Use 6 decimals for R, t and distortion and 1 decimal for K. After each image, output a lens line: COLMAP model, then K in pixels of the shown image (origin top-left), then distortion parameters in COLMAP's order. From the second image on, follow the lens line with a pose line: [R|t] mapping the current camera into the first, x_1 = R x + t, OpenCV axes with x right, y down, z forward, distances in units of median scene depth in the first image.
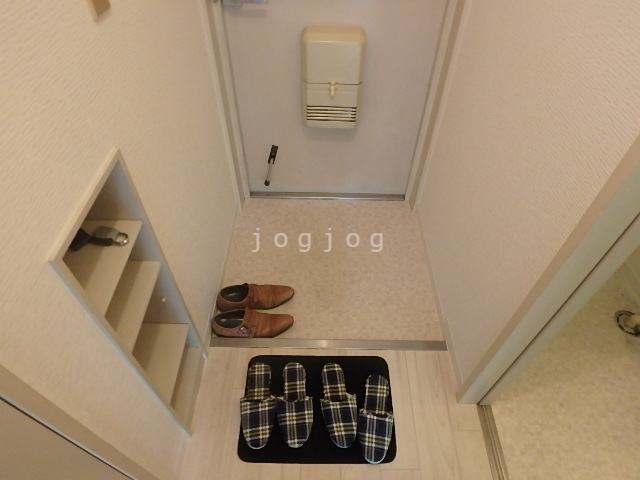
lens RADIAL K [[396.6, 0, 320.8], [0, 396.6, 240.8], [0, 0, 1]] dist [-0.034546, -0.000794]
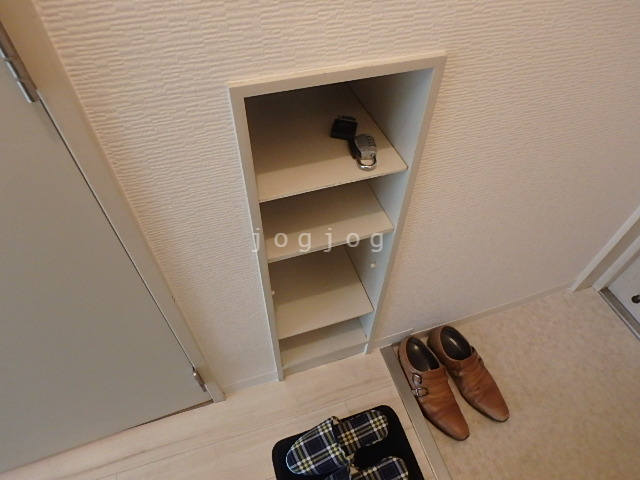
lens RADIAL K [[396.6, 0, 320.9], [0, 396.6, 235.7], [0, 0, 1]] dist [-0.034546, -0.000794]
pose [[0.322797, 0.719256, -0.615202, 0.013447], [-0.722099, 0.607356, 0.331197, -0.057860], [0.611862, 0.337328, 0.715426, 0.252188]]
